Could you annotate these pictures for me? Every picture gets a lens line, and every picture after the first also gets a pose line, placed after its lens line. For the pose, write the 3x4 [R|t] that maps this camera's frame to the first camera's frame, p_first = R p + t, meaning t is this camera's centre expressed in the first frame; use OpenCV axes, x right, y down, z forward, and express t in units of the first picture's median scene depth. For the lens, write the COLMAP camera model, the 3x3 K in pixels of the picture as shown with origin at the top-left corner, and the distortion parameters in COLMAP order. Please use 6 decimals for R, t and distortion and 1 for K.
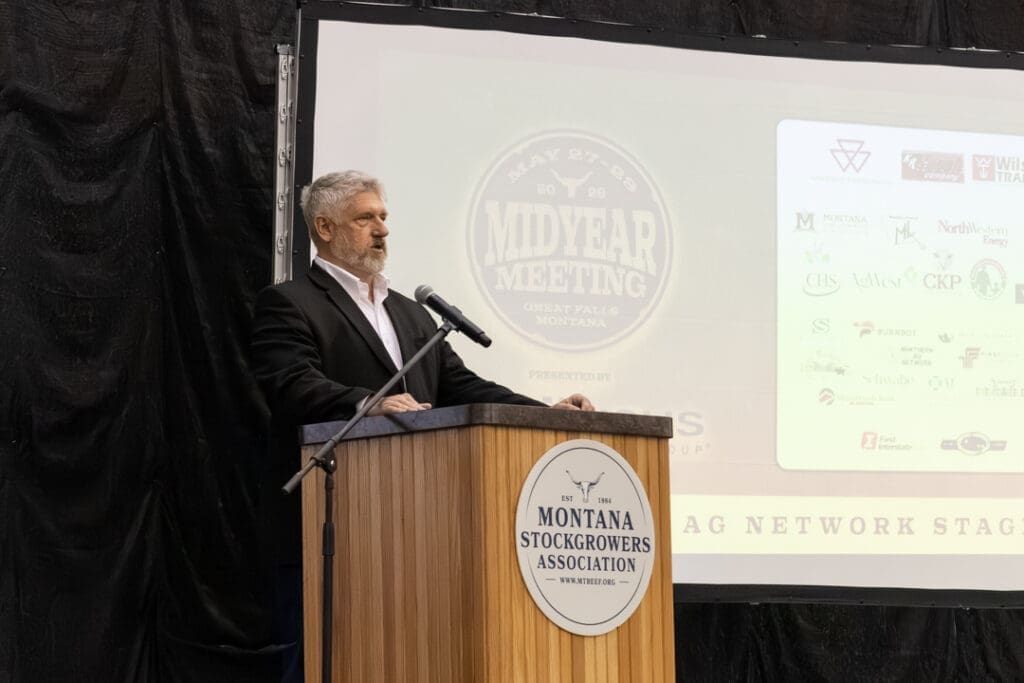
lens RADIAL K [[3895.5, 0, 512.0], [0, 3895.5, 341.5], [0, 0, 1]] dist [-0.040074, -2.136869]
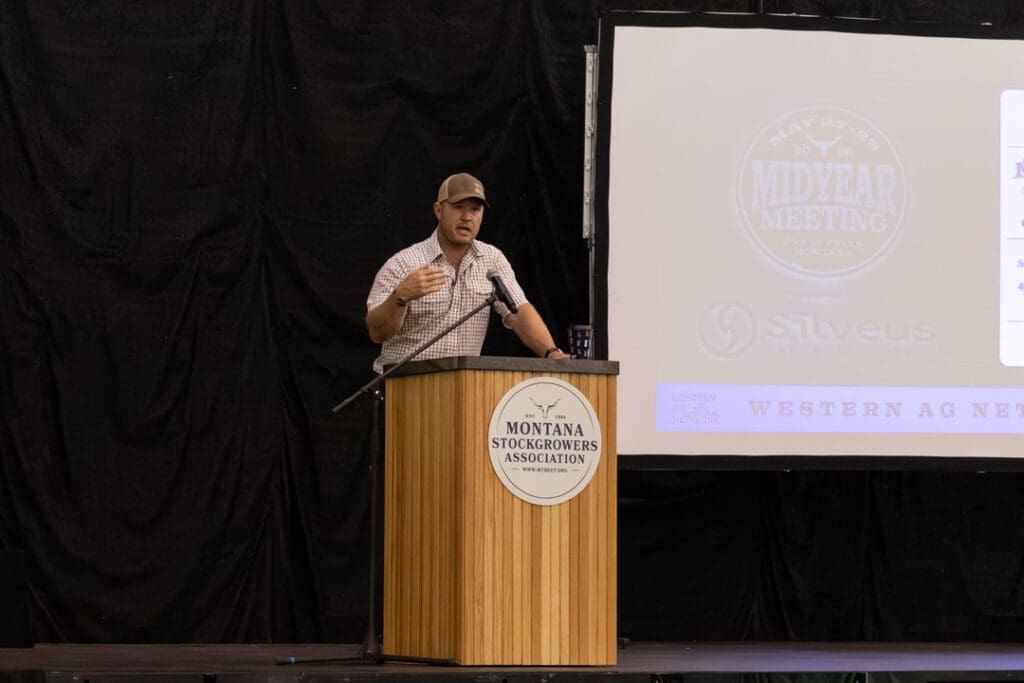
lens RADIAL K [[4647.0, 0, 512.0], [0, 4647.0, 341.5], [0, 0, 1]] dist [-0.071785, -1.744271]
pose [[0.960387, 0.006202, -0.278602, 0.511947], [0.008344, 0.998664, 0.050992, -0.081631], [0.278546, -0.051297, 0.959052, -0.749074]]
